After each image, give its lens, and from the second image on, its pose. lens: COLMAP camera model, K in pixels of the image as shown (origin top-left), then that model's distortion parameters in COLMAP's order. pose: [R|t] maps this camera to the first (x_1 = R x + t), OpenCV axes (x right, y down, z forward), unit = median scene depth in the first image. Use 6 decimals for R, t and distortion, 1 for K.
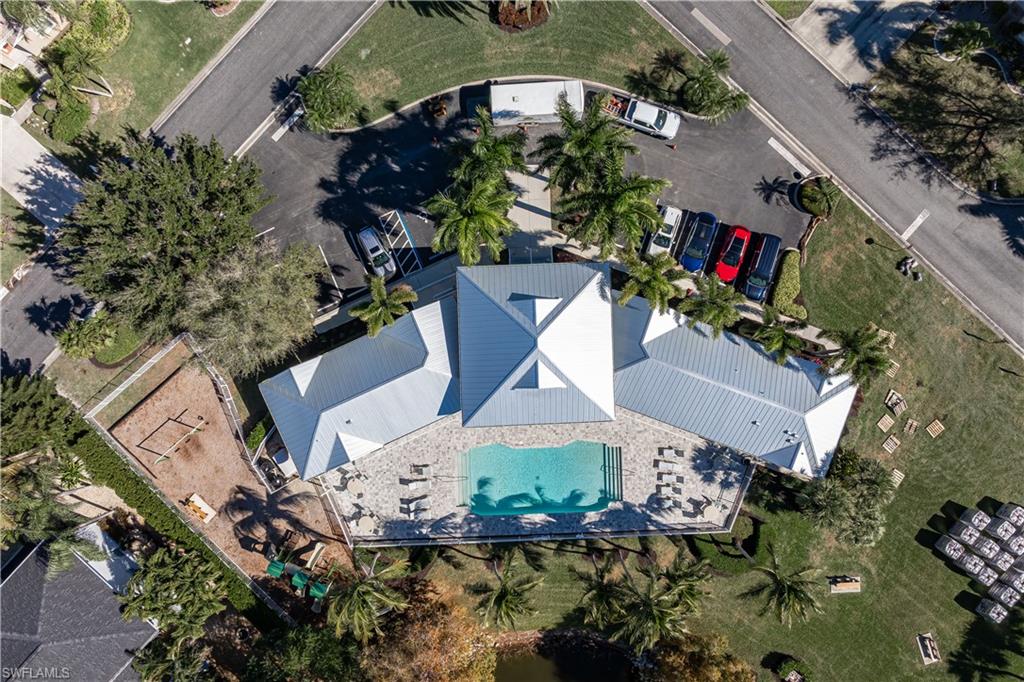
lens RADIAL K [[702.7, 0, 512.0], [0, 702.7, 341.0], [0, 0, 1]] dist [-0.030354, 0.001910]
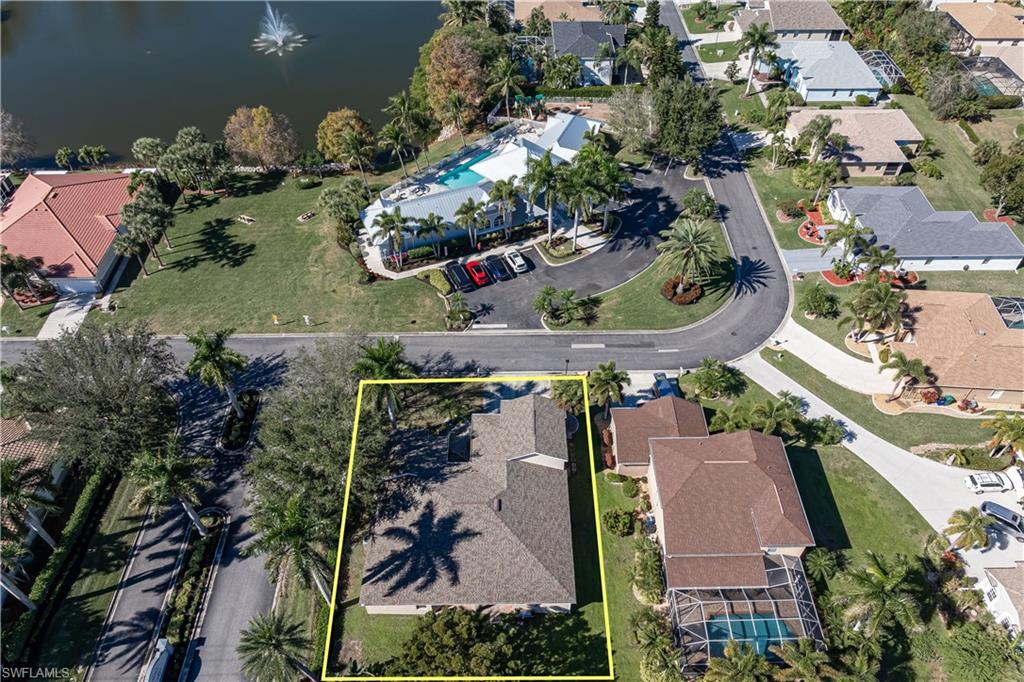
lens RADIAL K [[710.1, 0, 512.0], [0, 710.1, 341.0], [0, 0, 1]] dist [-0.036098, 0.022610]
pose [[-0.726853, 0.501705, -0.469018, 1.102085], [-0.686792, -0.529405, 0.498044, -1.081538], [0.001570, 0.684122, 0.729366, -0.101294]]
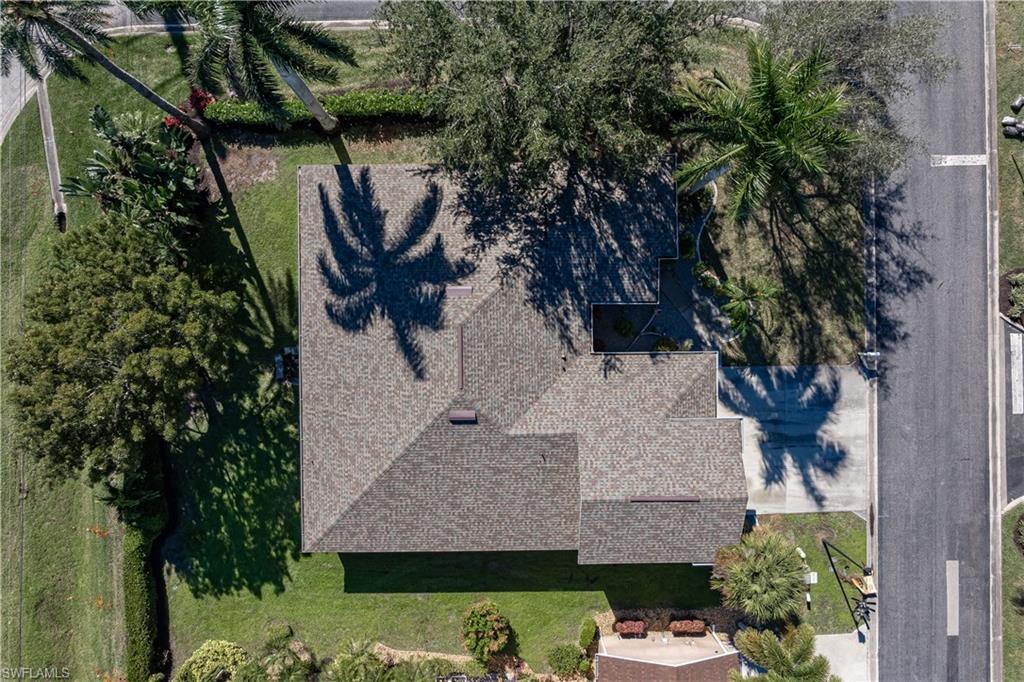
lens RADIAL K [[702.7, 0, 512.0], [0, 702.7, 341.0], [0, 0, 1]] dist [-0.030354, 0.001910]
pose [[-0.687926, -0.725768, 0.004399, 0.742507], [0.725670, -0.687914, -0.013325, -0.577117], [0.012697, -0.005975, 0.999902, 0.348274]]
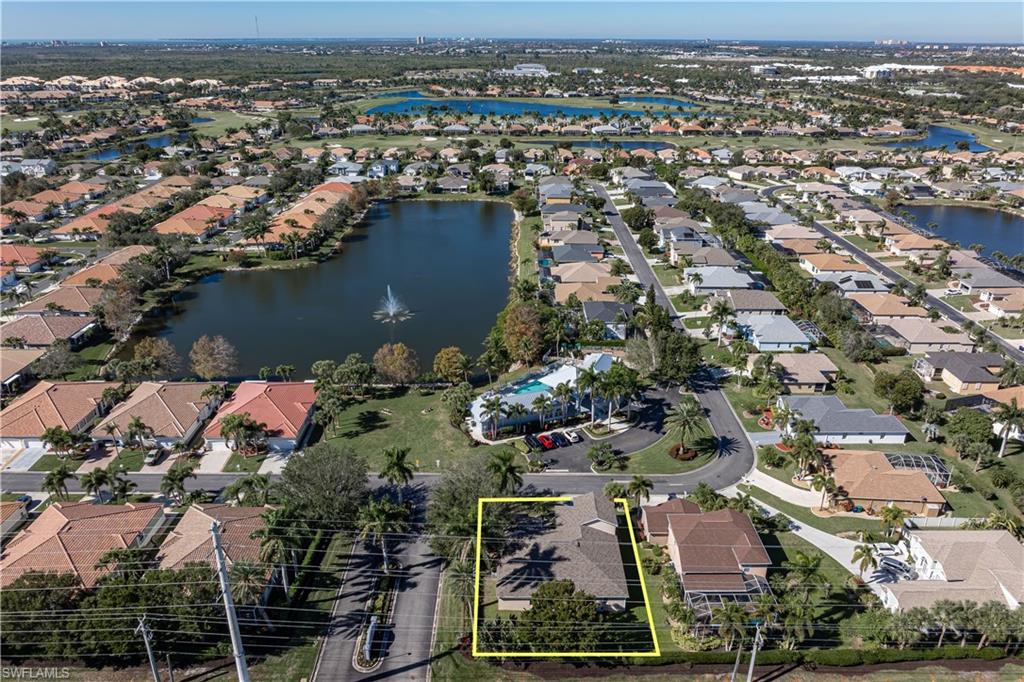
lens RADIAL K [[702.7, 0, 512.0], [0, 702.7, 341.0], [0, 0, 1]] dist [-0.030354, 0.001910]
pose [[-0.736693, 0.265631, -0.621871, 1.832803], [-0.676205, -0.296795, 0.674284, -1.595996], [-0.005458, 0.917253, 0.398268, -0.313061]]
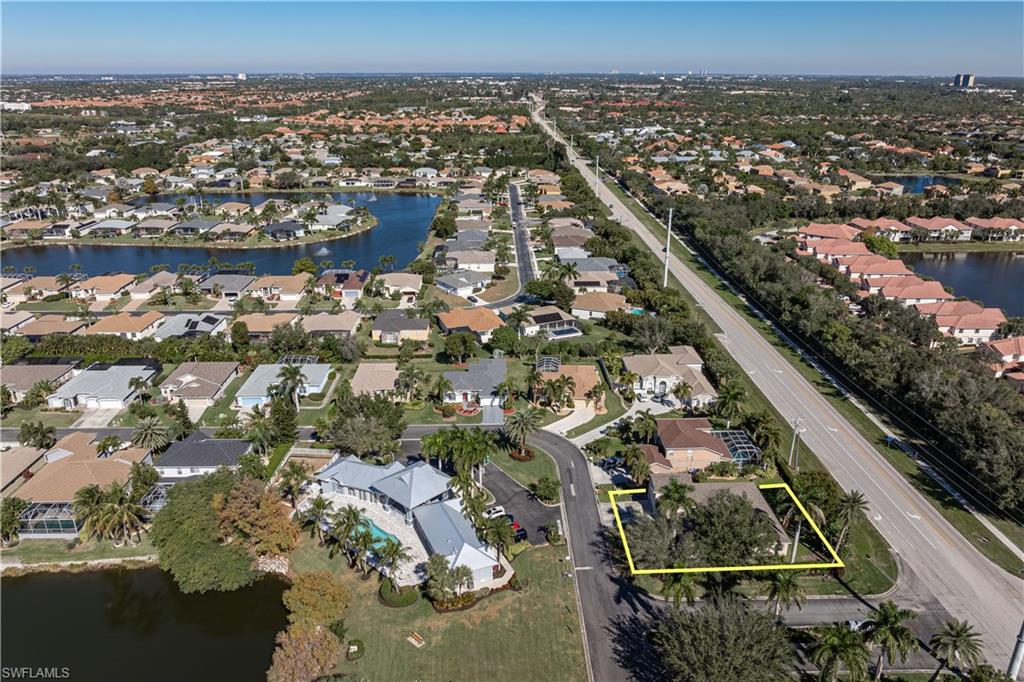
lens RADIAL K [[710.1, 0, 512.0], [0, 710.1, 341.0], [0, 0, 1]] dist [-0.036098, 0.022610]
pose [[0.694029, 0.254374, -0.673511, 1.628986], [-0.719935, 0.239989, -0.651228, 1.134597], [-0.004020, 0.936856, 0.349692, -0.307502]]
